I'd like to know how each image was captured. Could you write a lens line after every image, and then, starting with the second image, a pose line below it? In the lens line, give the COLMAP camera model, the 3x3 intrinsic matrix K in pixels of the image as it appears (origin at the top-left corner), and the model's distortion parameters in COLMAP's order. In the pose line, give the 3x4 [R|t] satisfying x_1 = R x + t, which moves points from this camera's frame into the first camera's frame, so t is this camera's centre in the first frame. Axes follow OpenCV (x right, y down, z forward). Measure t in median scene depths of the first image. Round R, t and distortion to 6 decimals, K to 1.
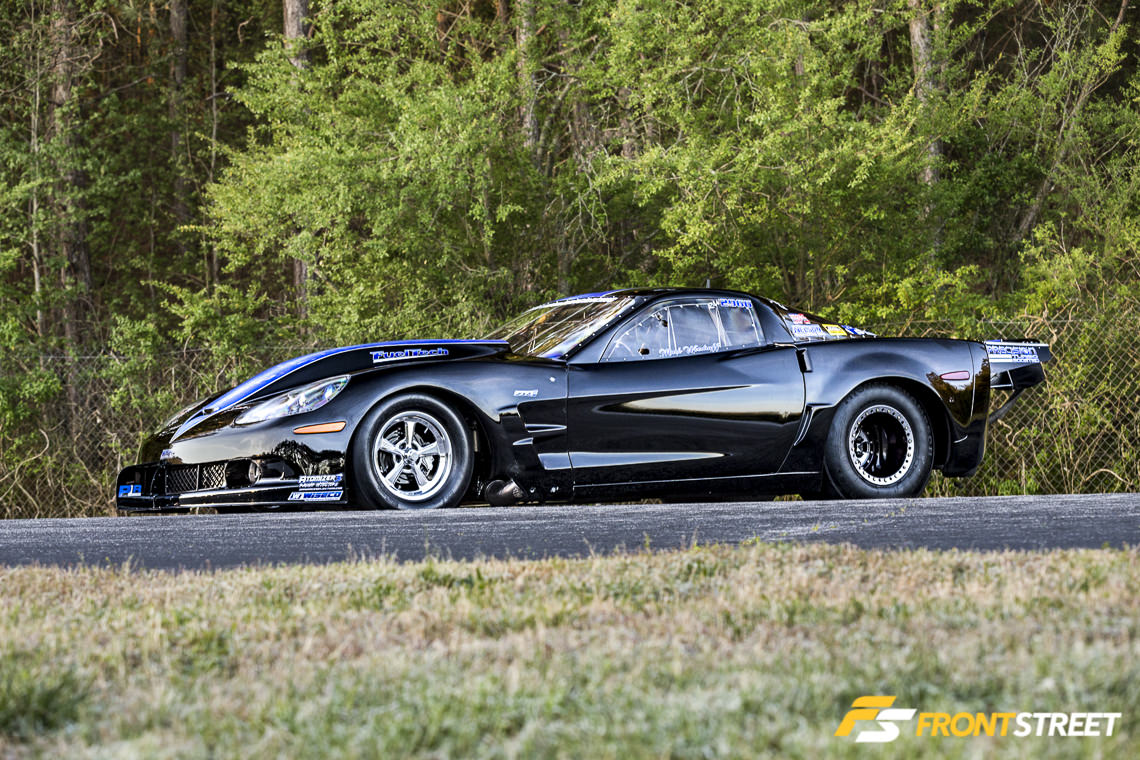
lens RADIAL K [[3215.5, 0, 570.0], [0, 3215.5, 380.0], [0, 0, 1]] dist [-0.013403, -0.683475]
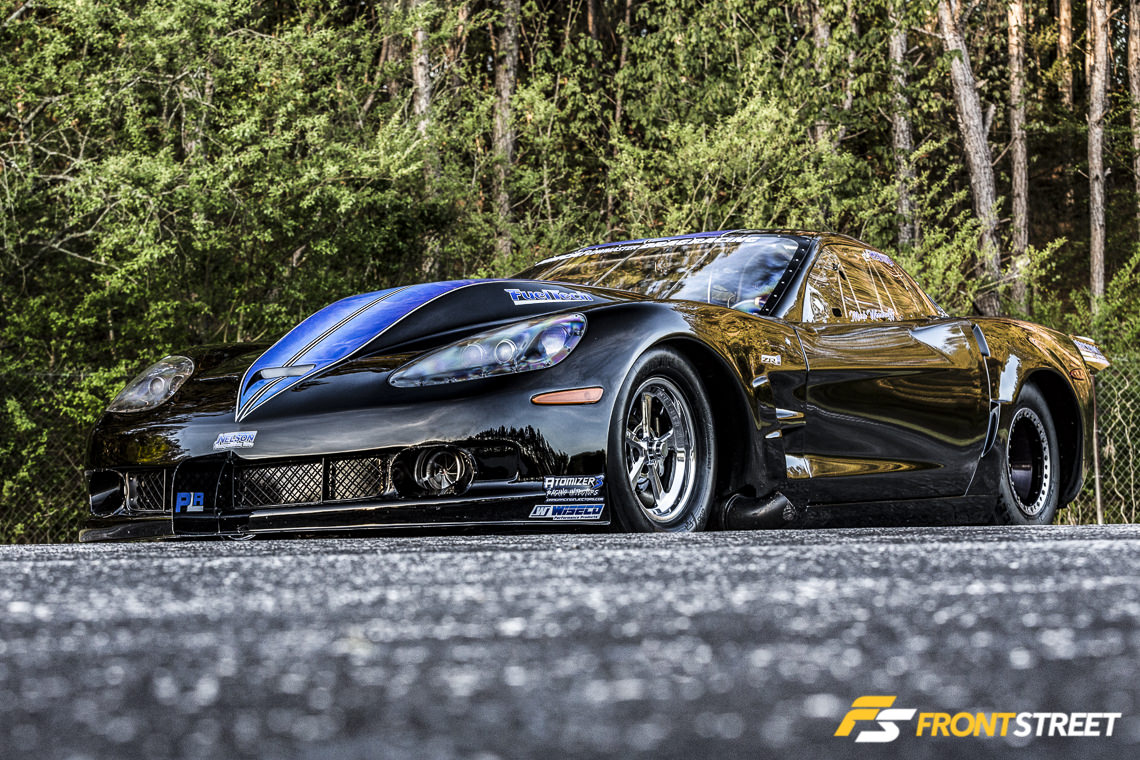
lens RADIAL K [[2446.3, 0, 570.0], [0, 2446.3, 380.0], [0, 0, 1]] dist [-0.024031, -0.101382]
pose [[0.897261, 0.034670, 0.440137, -0.265644], [-0.016137, 0.998821, -0.045780, 0.031371], [-0.441205, 0.033974, 0.896763, 0.578533]]
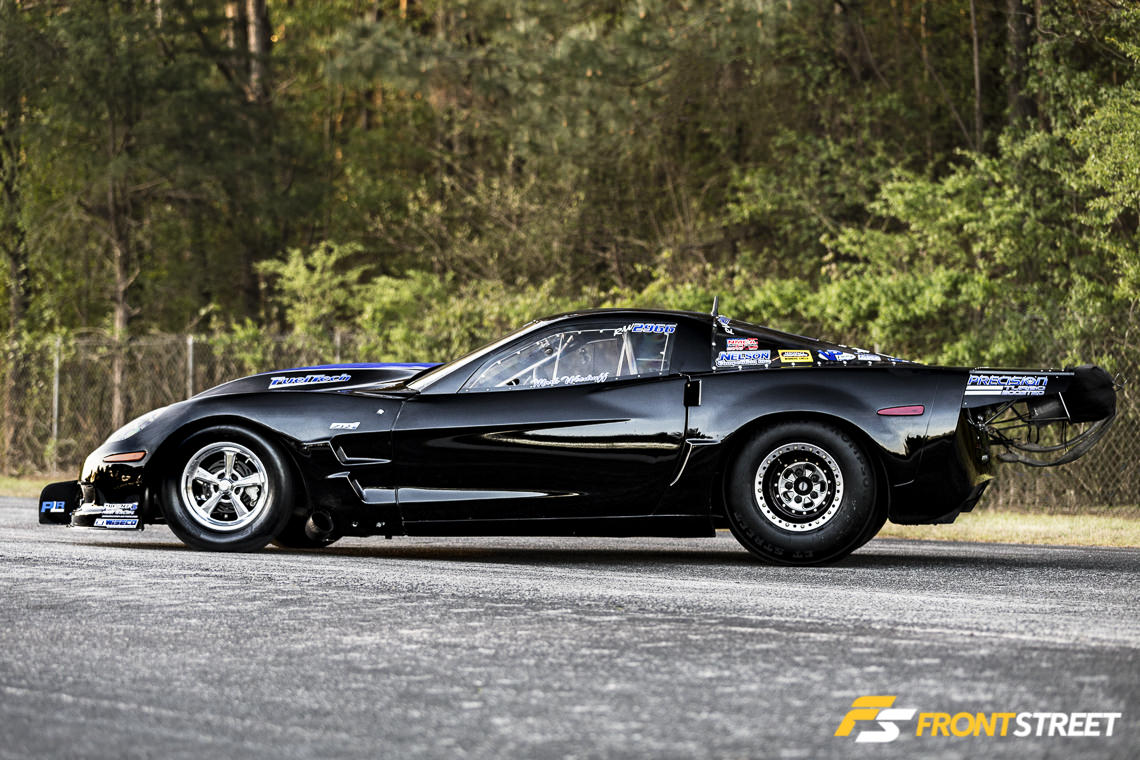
lens RADIAL K [[3215.5, 0, 570.0], [0, 3215.5, 380.0], [0, 0, 1]] dist [-0.013403, -0.683475]
pose [[0.787196, 0.023076, -0.616272, 0.643914], [-0.000558, 0.999326, 0.036708, -0.045820], [0.616703, -0.028553, 0.786678, 0.272209]]
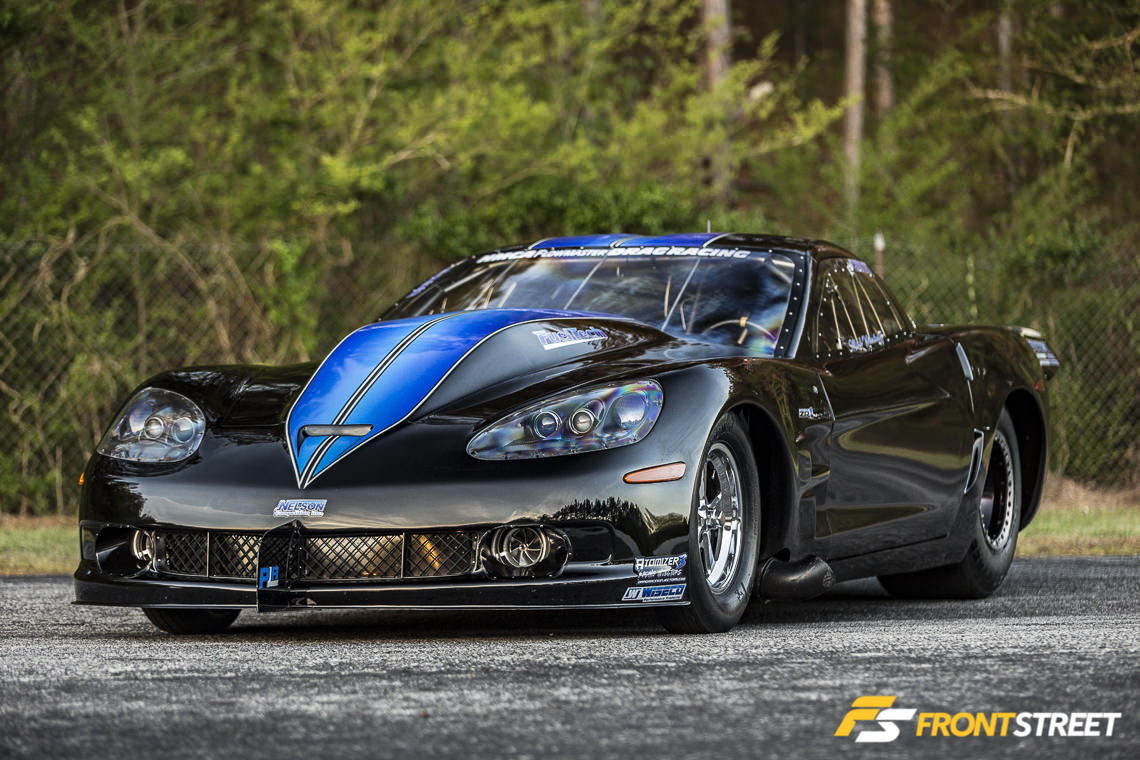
lens RADIAL K [[3835.2, 0, 570.0], [0, 3835.2, 380.0], [0, 0, 1]] dist [-0.199473, -1.388892]
pose [[0.802558, 0.028103, 0.595912, -0.479481], [-0.044231, 0.998944, 0.012460, -0.009106], [-0.594933, -0.036358, 0.802953, 0.448191]]
